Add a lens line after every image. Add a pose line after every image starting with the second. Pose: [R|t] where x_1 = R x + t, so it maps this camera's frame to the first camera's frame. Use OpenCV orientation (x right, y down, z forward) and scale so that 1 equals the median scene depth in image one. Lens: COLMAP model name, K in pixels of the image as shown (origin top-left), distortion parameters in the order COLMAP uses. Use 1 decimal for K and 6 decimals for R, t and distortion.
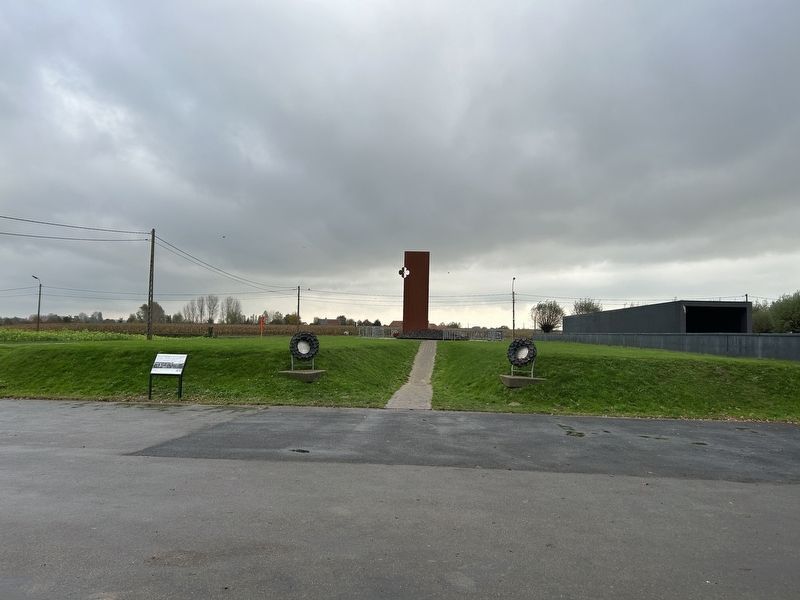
lens RADIAL K [[595.1, 0, 404.5], [0, 595.1, 301.8], [0, 0, 1]] dist [0.048557, -0.067923]
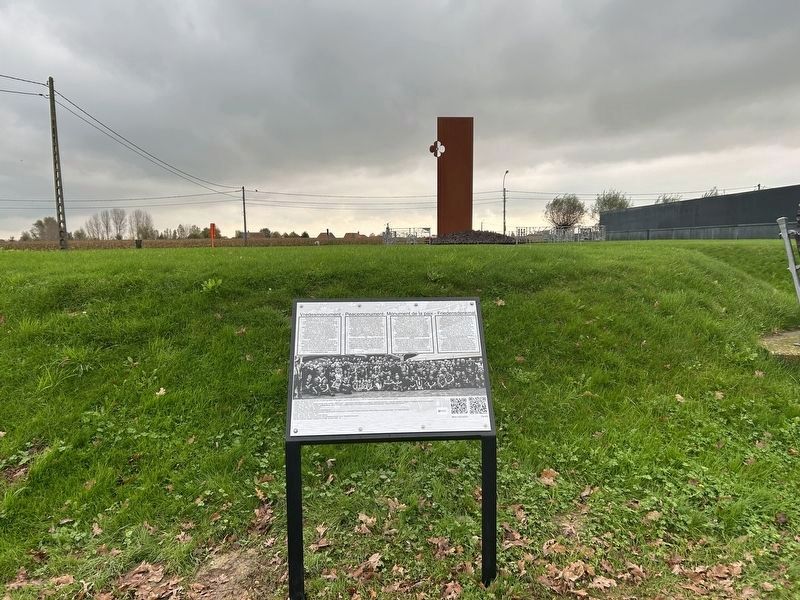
lens RADIAL K [[604.1, 0, 401.6], [0, 604.1, 310.7], [0, 0, 1]] dist [0.001757, -0.003309]
pose [[0.991447, -0.043573, 0.123023, -0.368928], [0.023227, 0.986482, 0.162215, 0.058045], [-0.128428, -0.157970, 0.979057, 0.763615]]
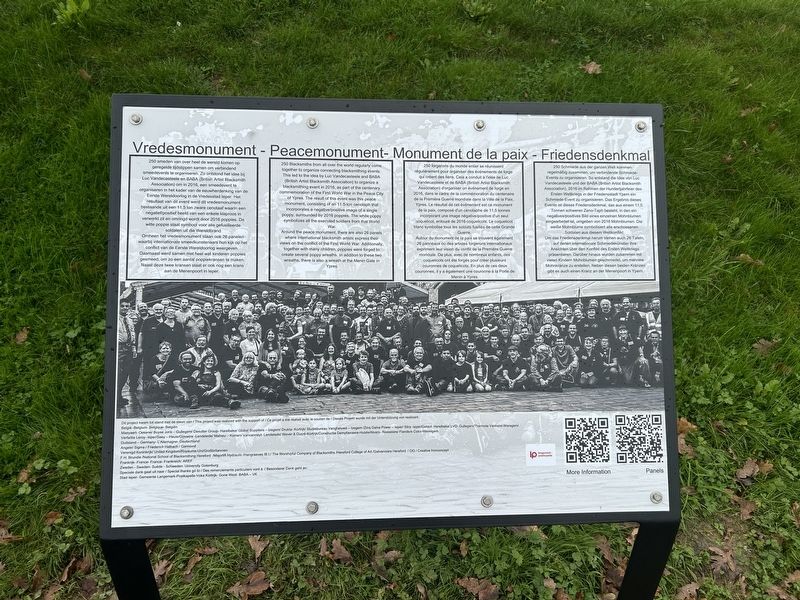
lens RADIAL K [[595.1, 0, 404.5], [0, 595.1, 301.8], [0, 0, 1]] dist [0.048557, -0.067923]
pose [[0.991876, -0.058012, 0.113211, -0.359674], [-0.013598, 0.836507, 0.547787, 0.065905], [-0.126480, -0.544876, 0.828923, 0.861866]]
